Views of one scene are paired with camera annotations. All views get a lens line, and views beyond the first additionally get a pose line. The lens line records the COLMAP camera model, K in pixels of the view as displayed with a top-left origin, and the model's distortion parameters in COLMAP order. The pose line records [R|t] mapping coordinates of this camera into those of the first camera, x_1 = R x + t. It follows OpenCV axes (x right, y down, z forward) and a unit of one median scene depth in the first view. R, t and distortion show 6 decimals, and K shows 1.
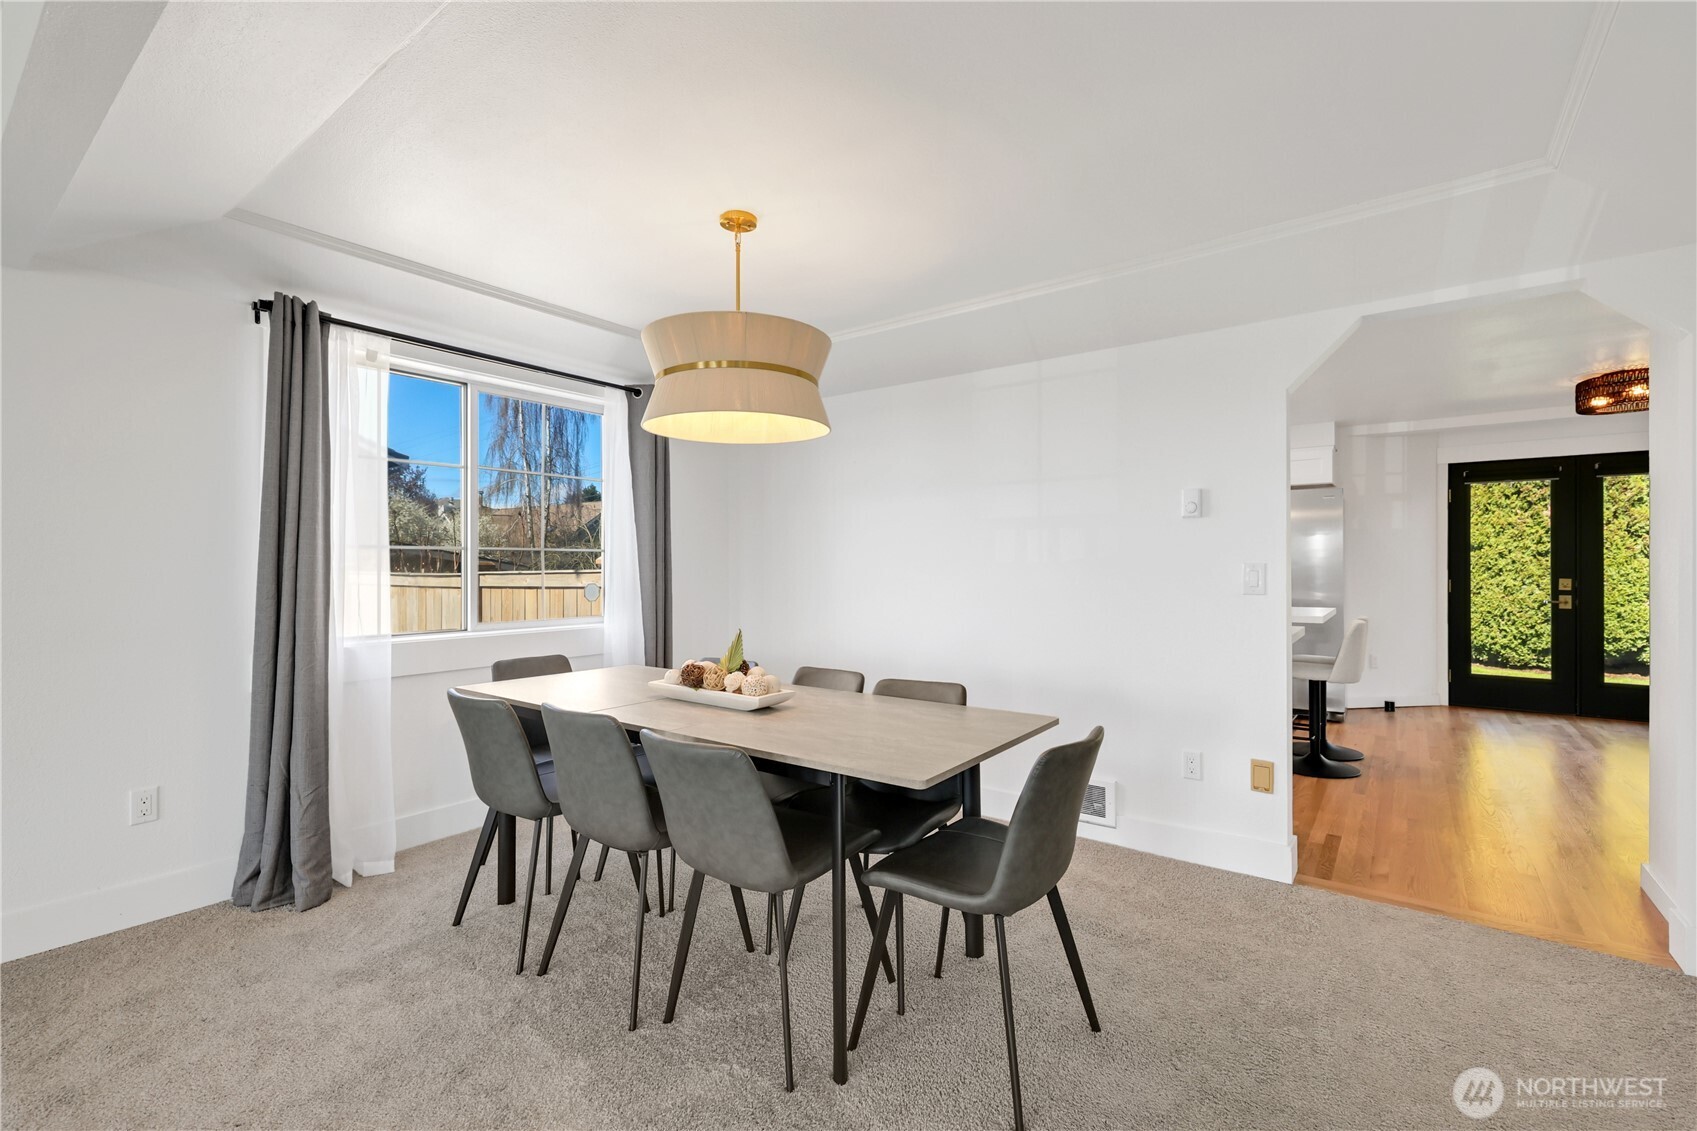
lens RADIAL K [[738.4, 0, 845.7], [0, 738.4, 563.9], [0, 0, 1]] dist [-0.011025, 0.002849]
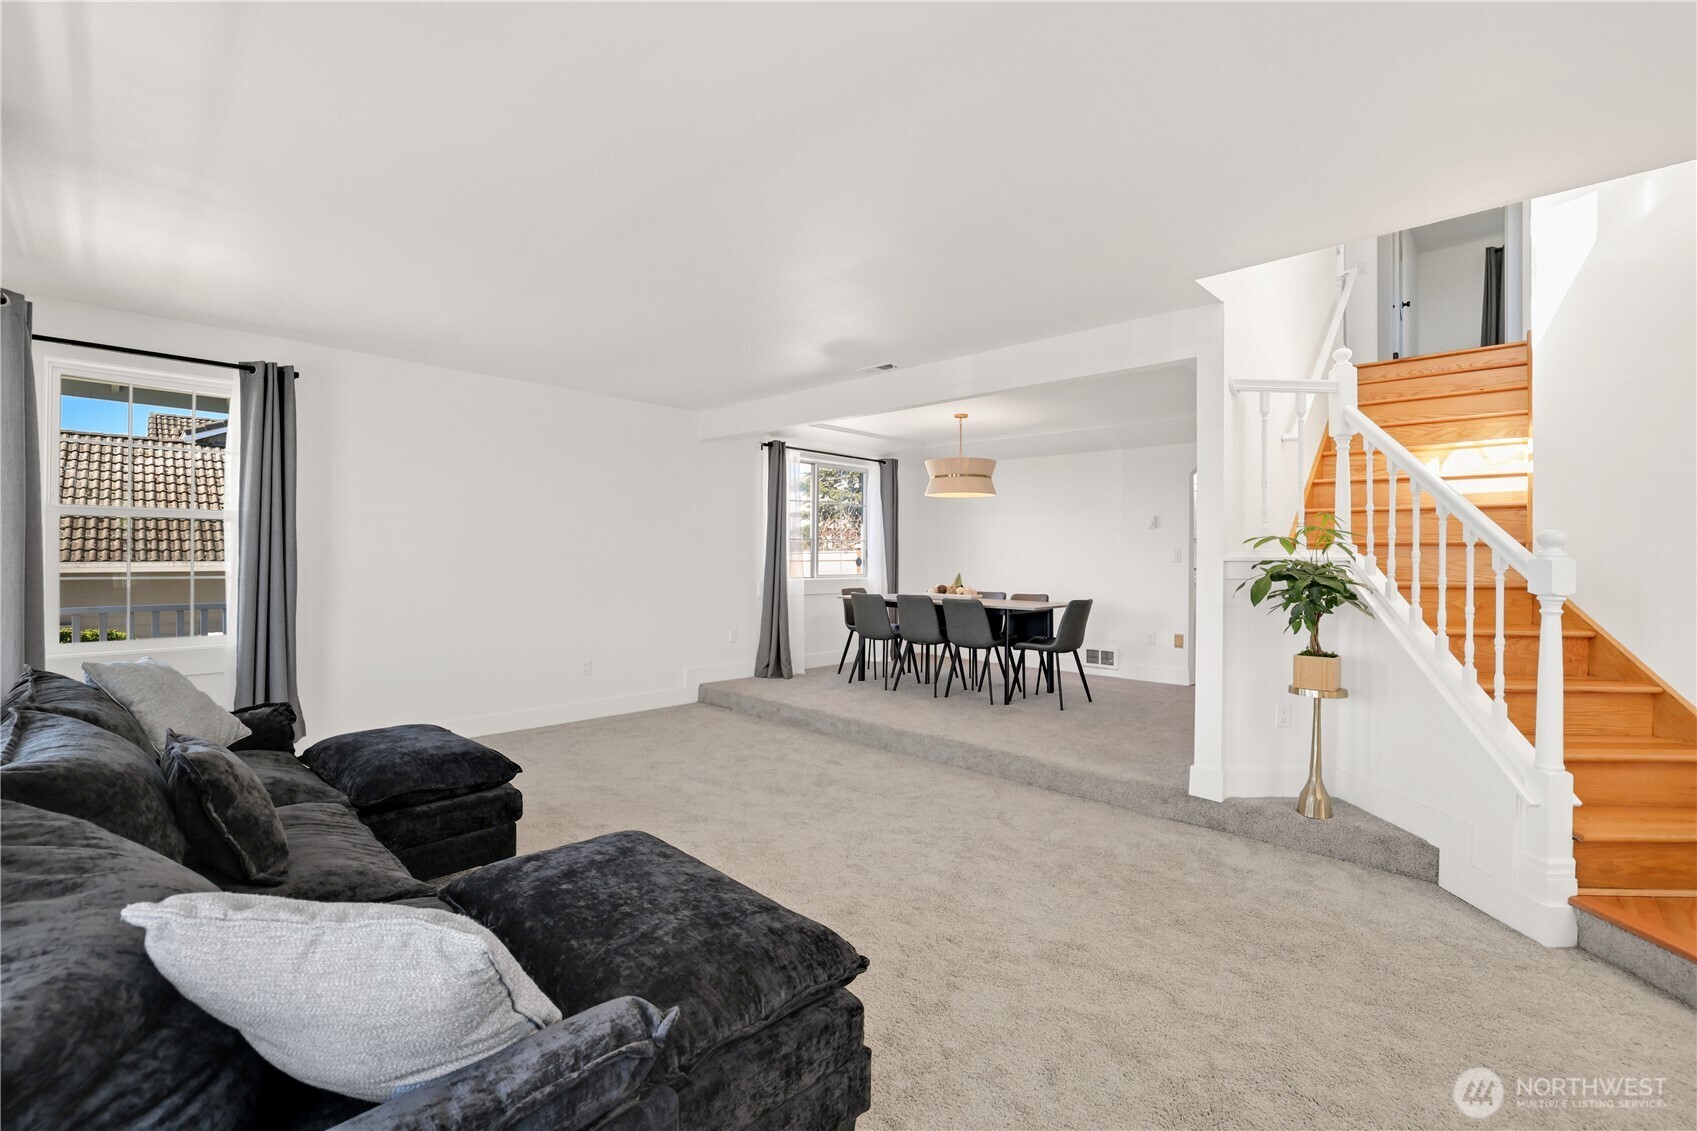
lens RADIAL K [[738.4, 0, 845.1], [0, 738.4, 563.2], [0, 0, 1]] dist [-0.011025, 0.002849]
pose [[0.993737, 0.010159, -0.111284, -0.257838], [-0.008247, 0.999811, 0.017627, 0.014553], [0.111442, -0.016599, 0.993632, -1.651621]]
